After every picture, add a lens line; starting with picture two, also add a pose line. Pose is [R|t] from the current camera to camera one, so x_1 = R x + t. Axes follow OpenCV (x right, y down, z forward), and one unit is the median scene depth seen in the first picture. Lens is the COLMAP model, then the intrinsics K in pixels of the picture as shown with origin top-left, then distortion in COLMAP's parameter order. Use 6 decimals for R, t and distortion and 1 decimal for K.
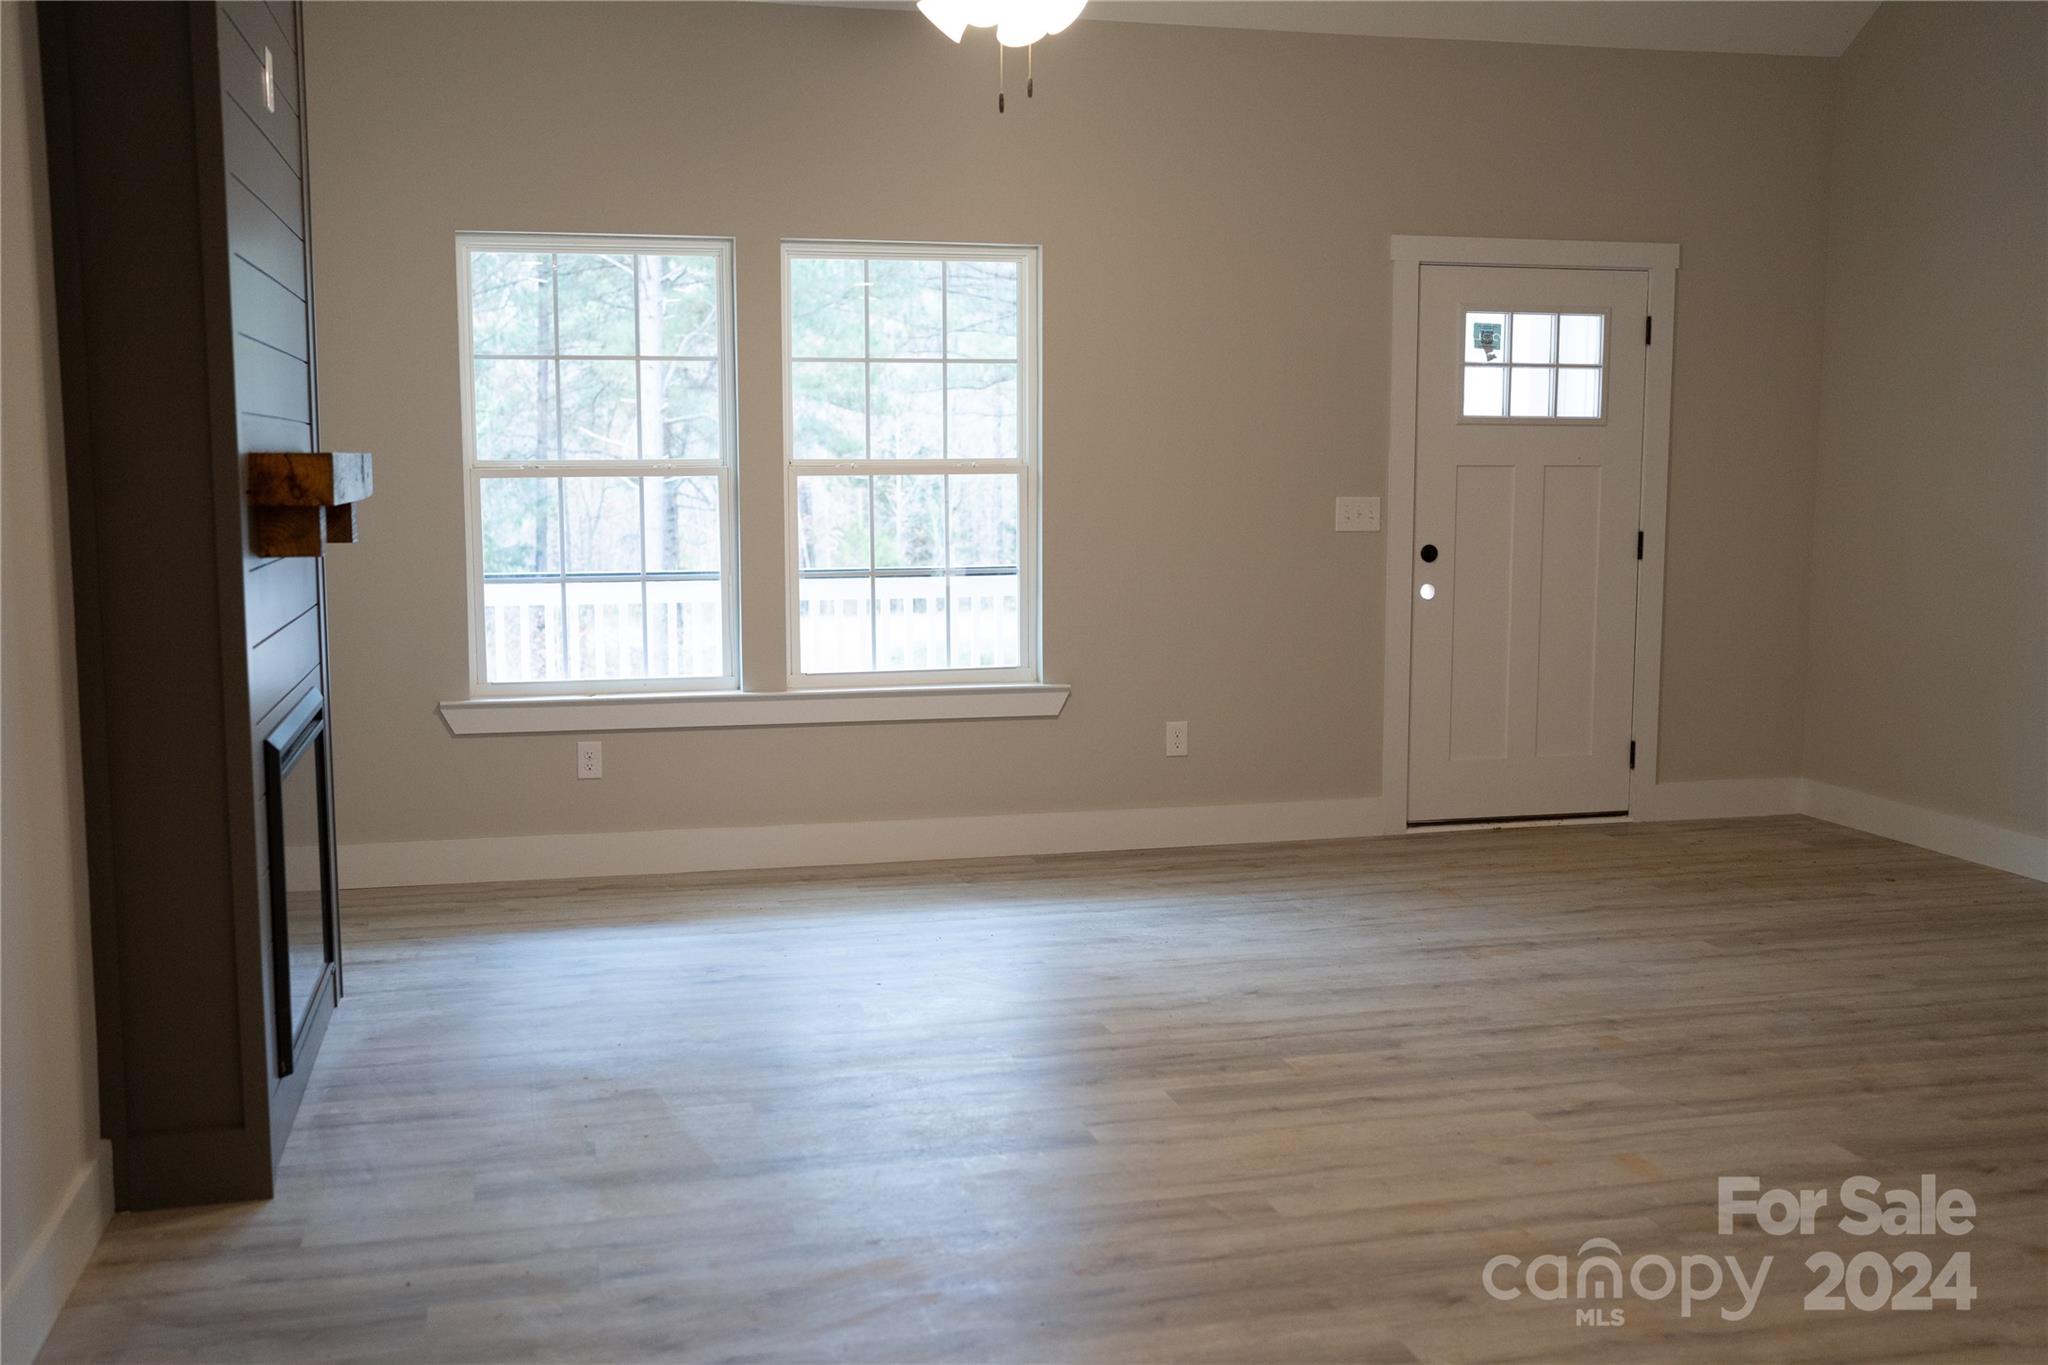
lens RADIAL K [[1986.2, 0, 1017.9], [0, 1986.2, 685.6], [0, 0, 1]] dist [-0.004267, 0.000000]
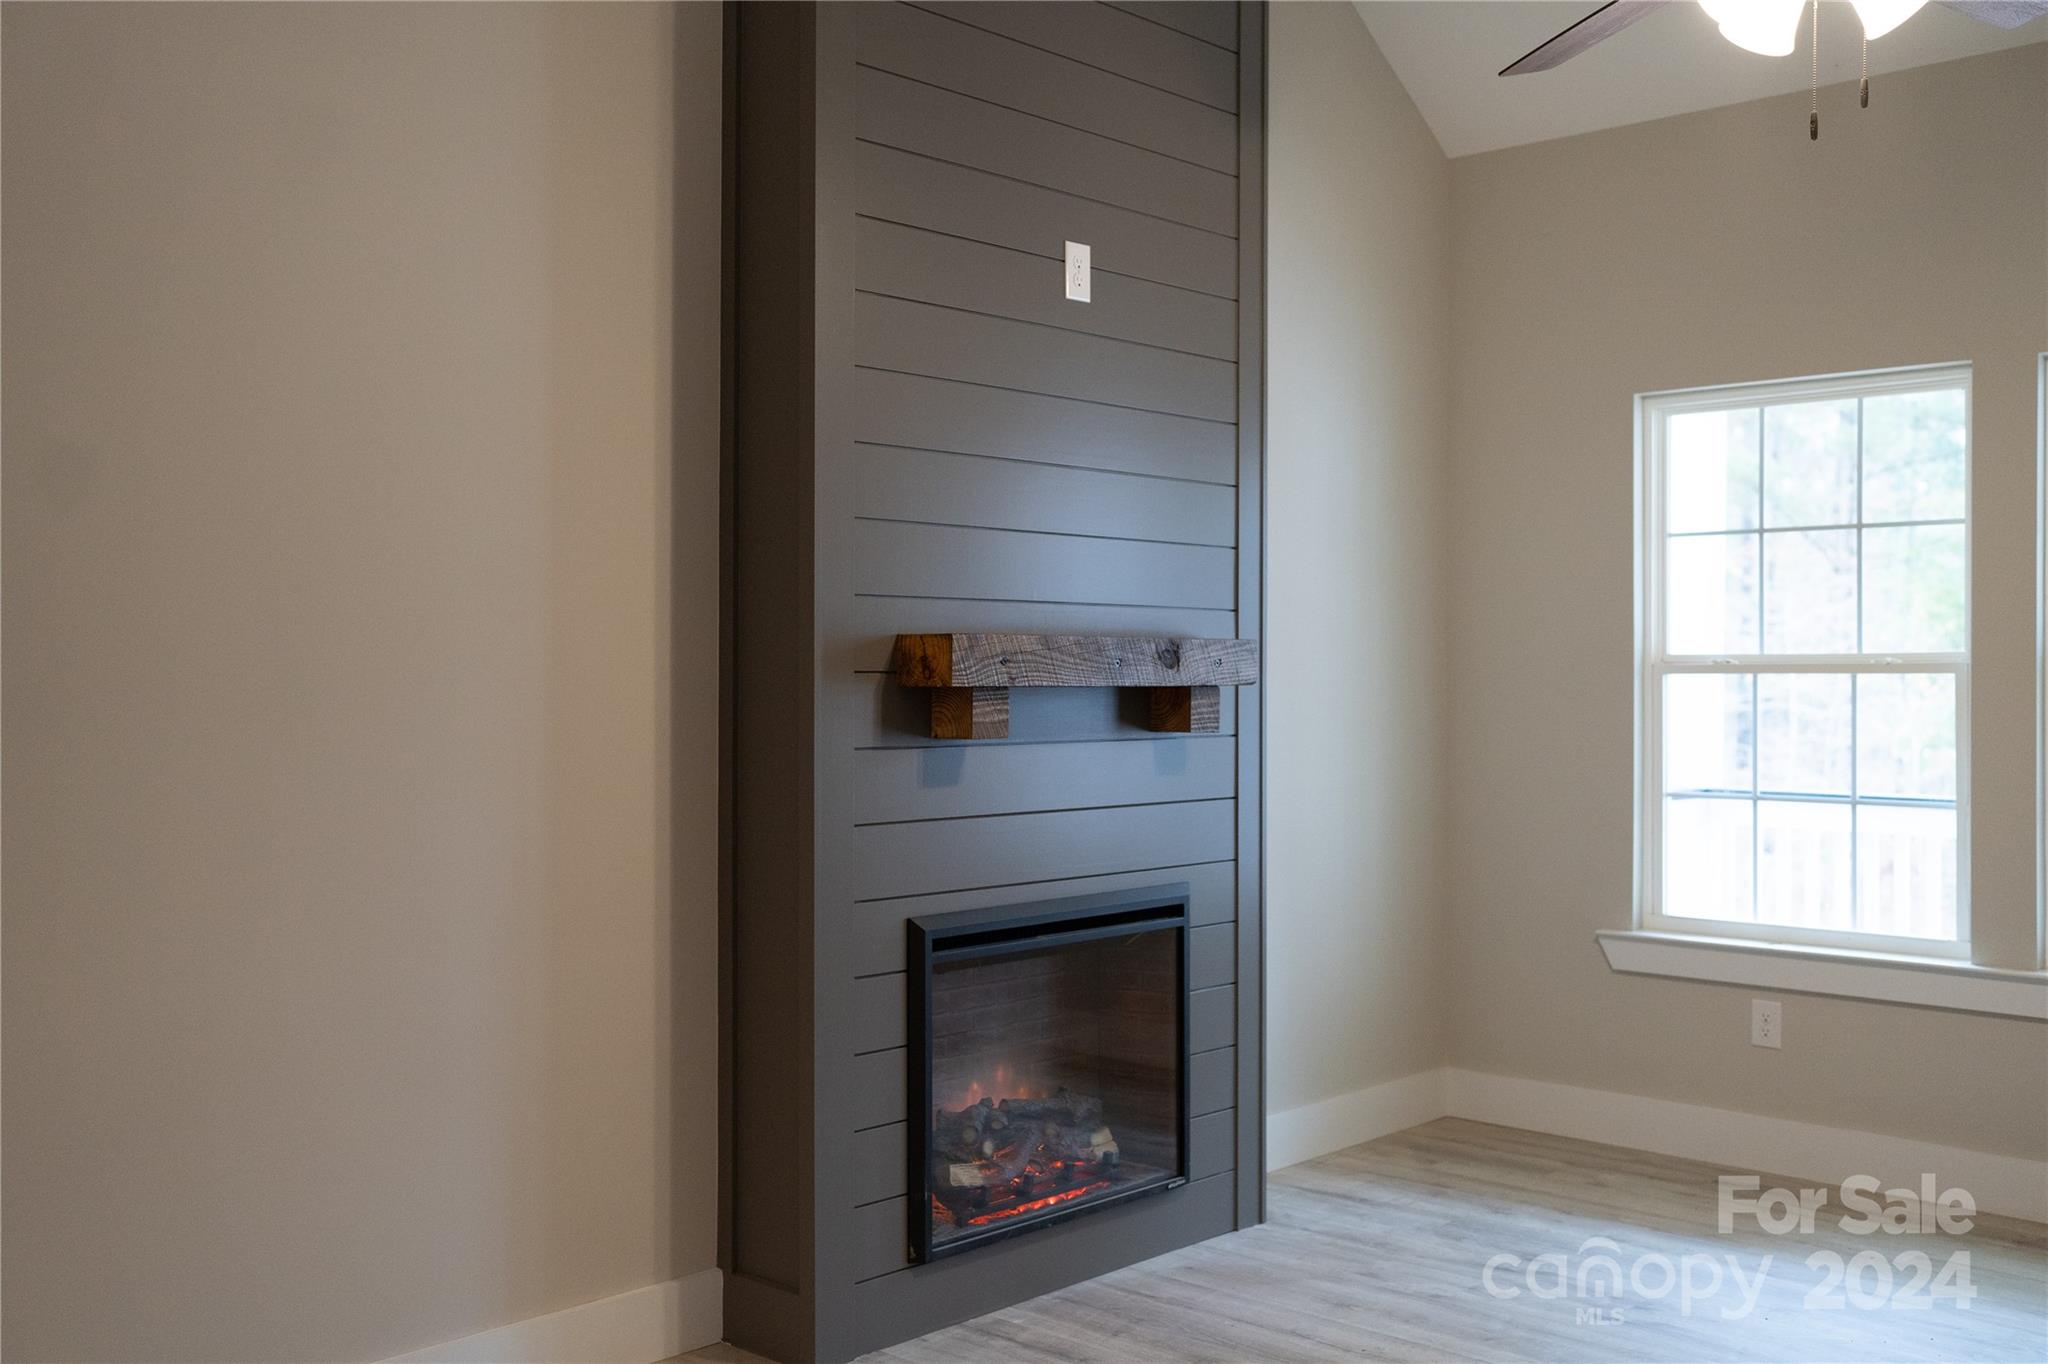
lens RADIAL K [[1986.2, 0, 1025.8], [0, 1986.2, 679.3], [0, 0, 1]] dist [-0.004267, 0.000000]
pose [[0.529826, 0.009586, -0.848052, 0.310252], [-0.103300, 0.993221, -0.053311, -0.027626], [0.841792, 0.115849, 0.527224, 0.308634]]
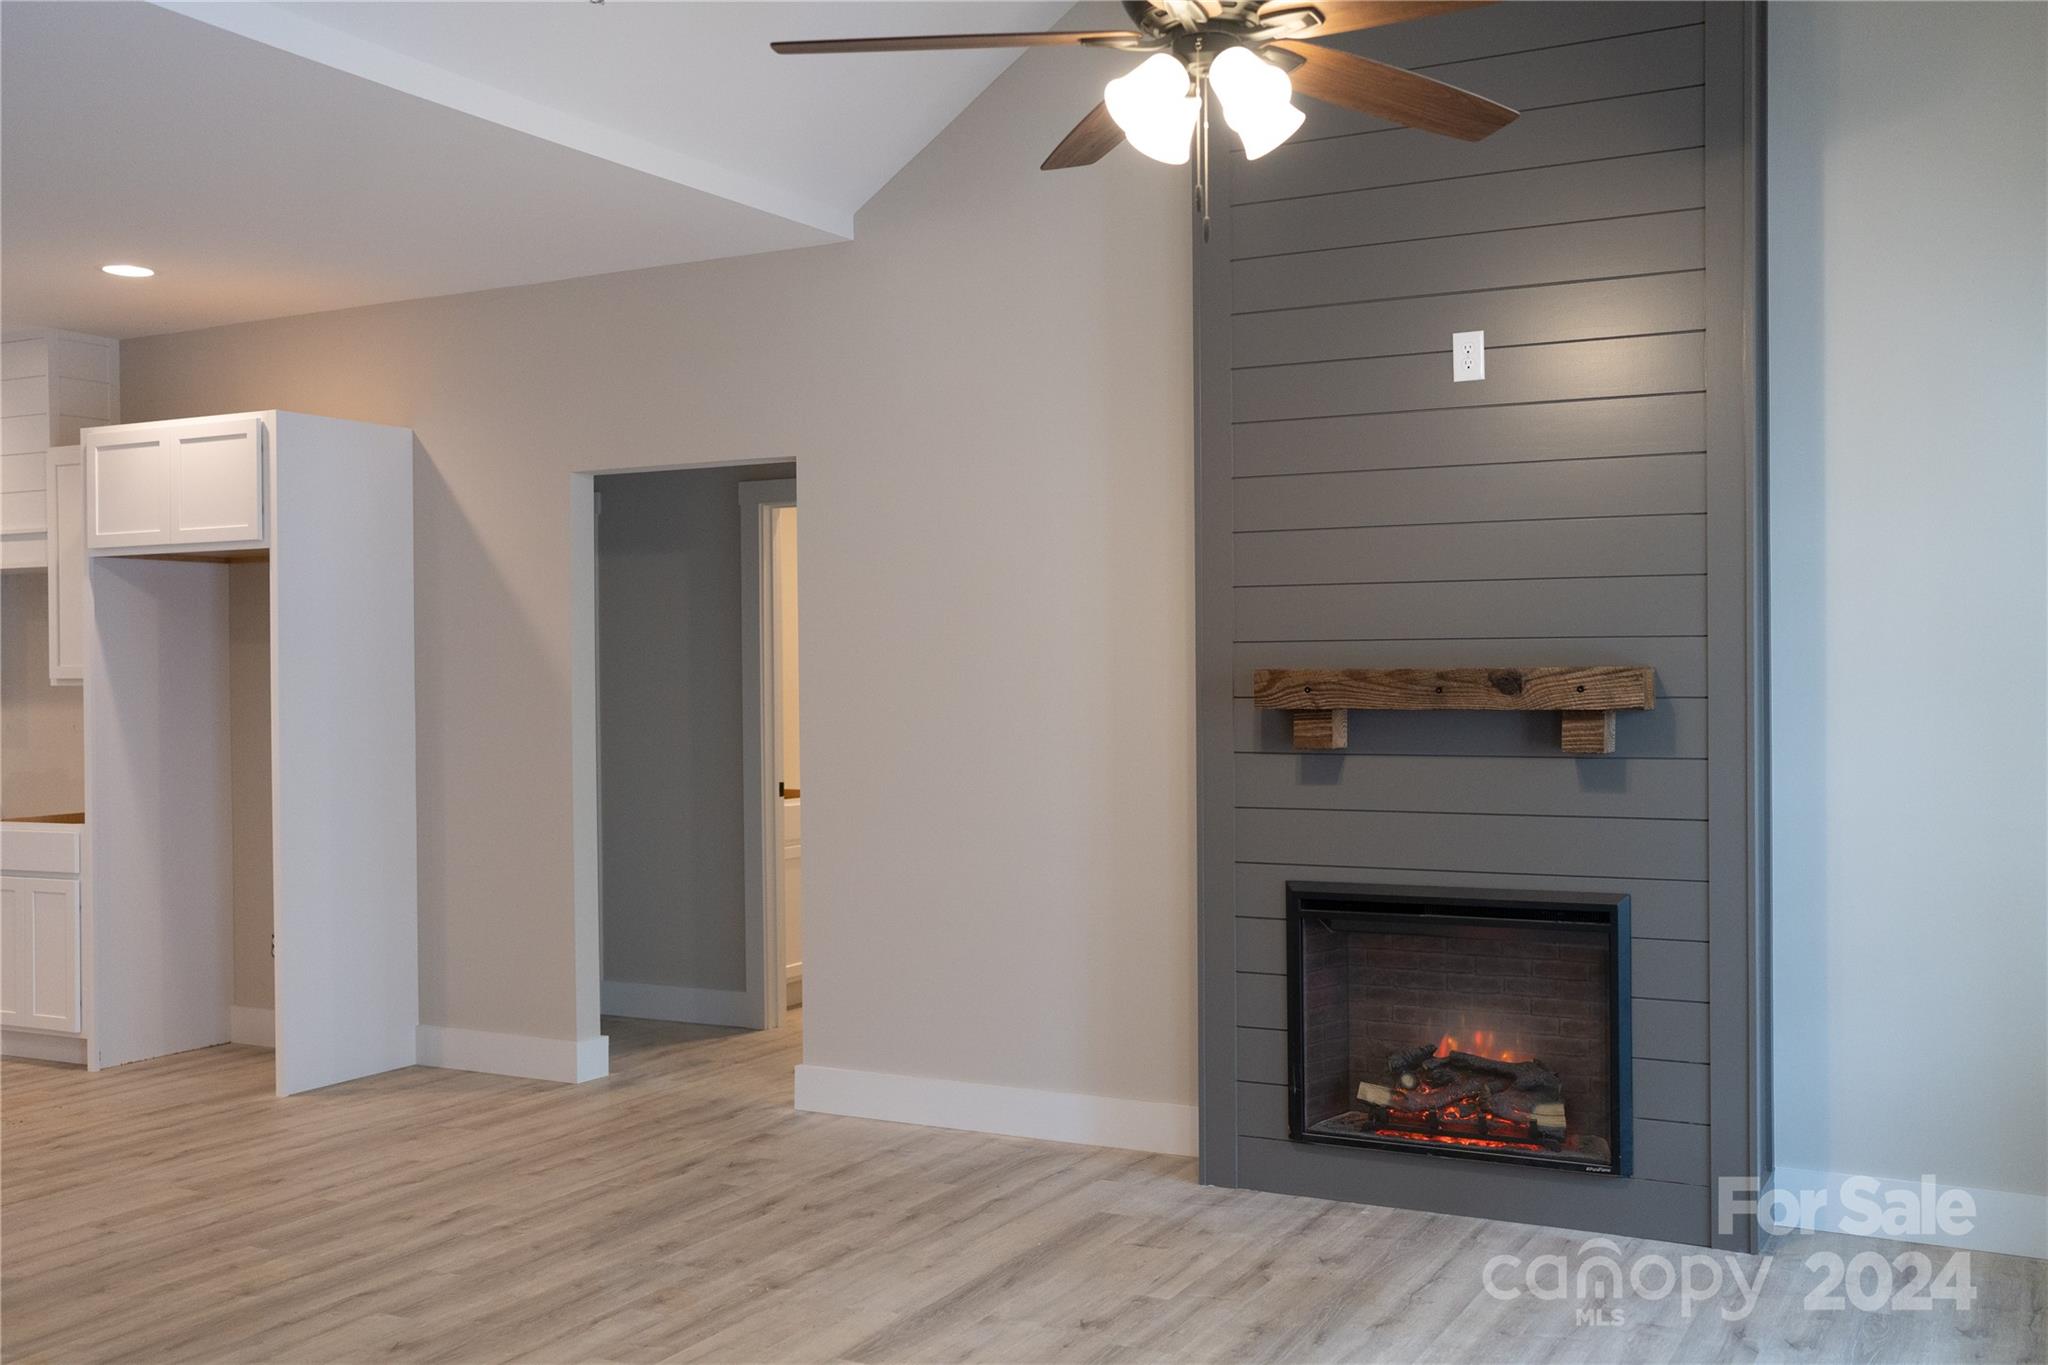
lens RADIAL K [[1986.2, 0, 1015.4], [0, 1986.2, 686.4], [0, 0, 1]] dist [-0.004267, 0.000000]
pose [[-0.691838, 0.018846, -0.721807, 0.444462], [-0.070546, 0.993112, 0.093547, -0.133295], [0.718598, 0.115640, -0.685743, 1.090924]]
